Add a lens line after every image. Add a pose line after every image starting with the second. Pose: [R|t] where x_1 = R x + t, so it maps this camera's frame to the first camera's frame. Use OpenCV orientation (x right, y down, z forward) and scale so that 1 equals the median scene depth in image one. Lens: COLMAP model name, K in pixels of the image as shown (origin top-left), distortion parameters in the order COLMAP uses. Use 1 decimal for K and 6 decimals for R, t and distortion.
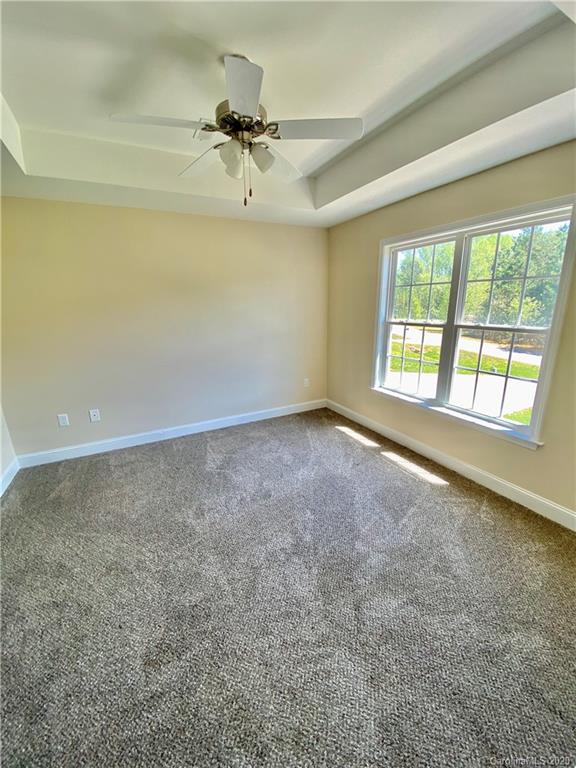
lens RADIAL K [[309.6, 0, 288.7], [0, 309.6, 382.5], [0, 0, 1]] dist [0.025573, -0.022044]
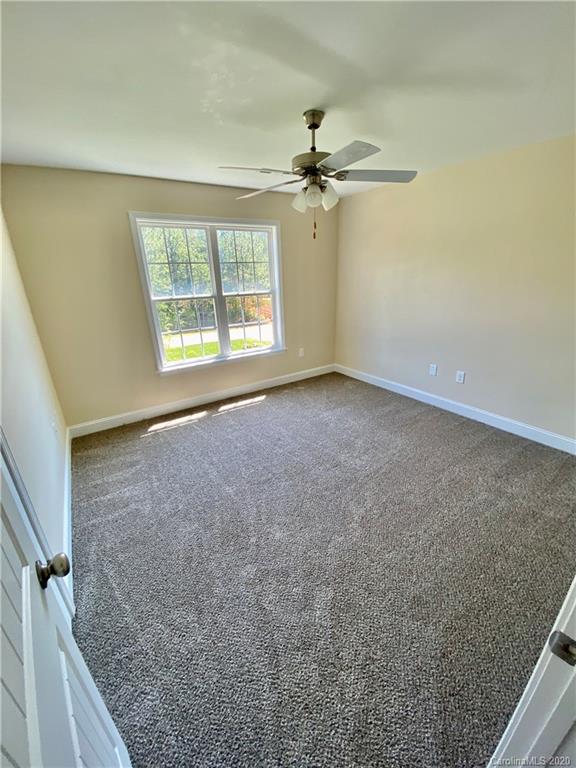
lens RADIAL K [[309.6, 0, 288.7], [0, 309.6, 382.5], [0, 0, 1]] dist [0.025573, -0.022044]
pose [[-0.080163, -0.330150, 0.940518, -0.793433], [0.280530, 0.897944, 0.339116, -0.193711], [-0.956492, 0.291028, 0.020635, 0.709406]]
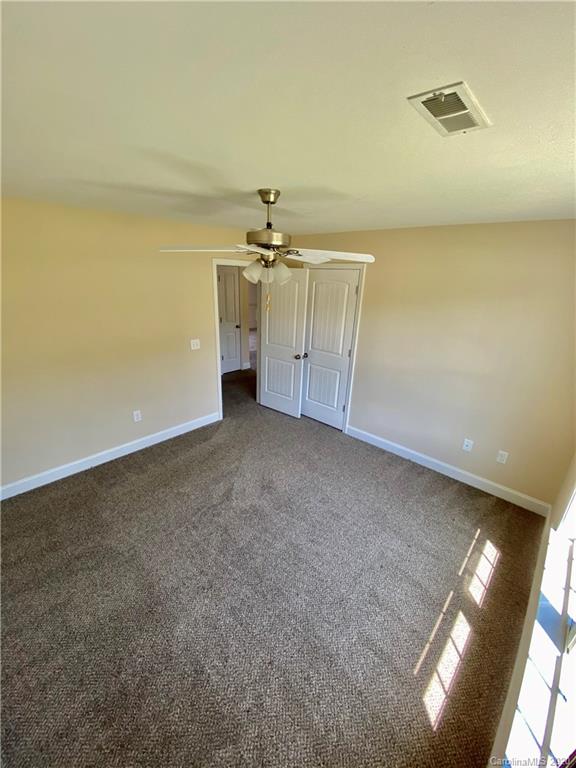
lens RADIAL K [[309.6, 0, 288.7], [0, 309.6, 382.5], [0, 0, 1]] dist [0.025573, -0.022044]
pose [[0.318019, 0.325581, -0.890427, 0.600377], [-0.277578, 0.930005, 0.240915, -0.243127], [0.906540, 0.170548, 0.386134, 0.402973]]
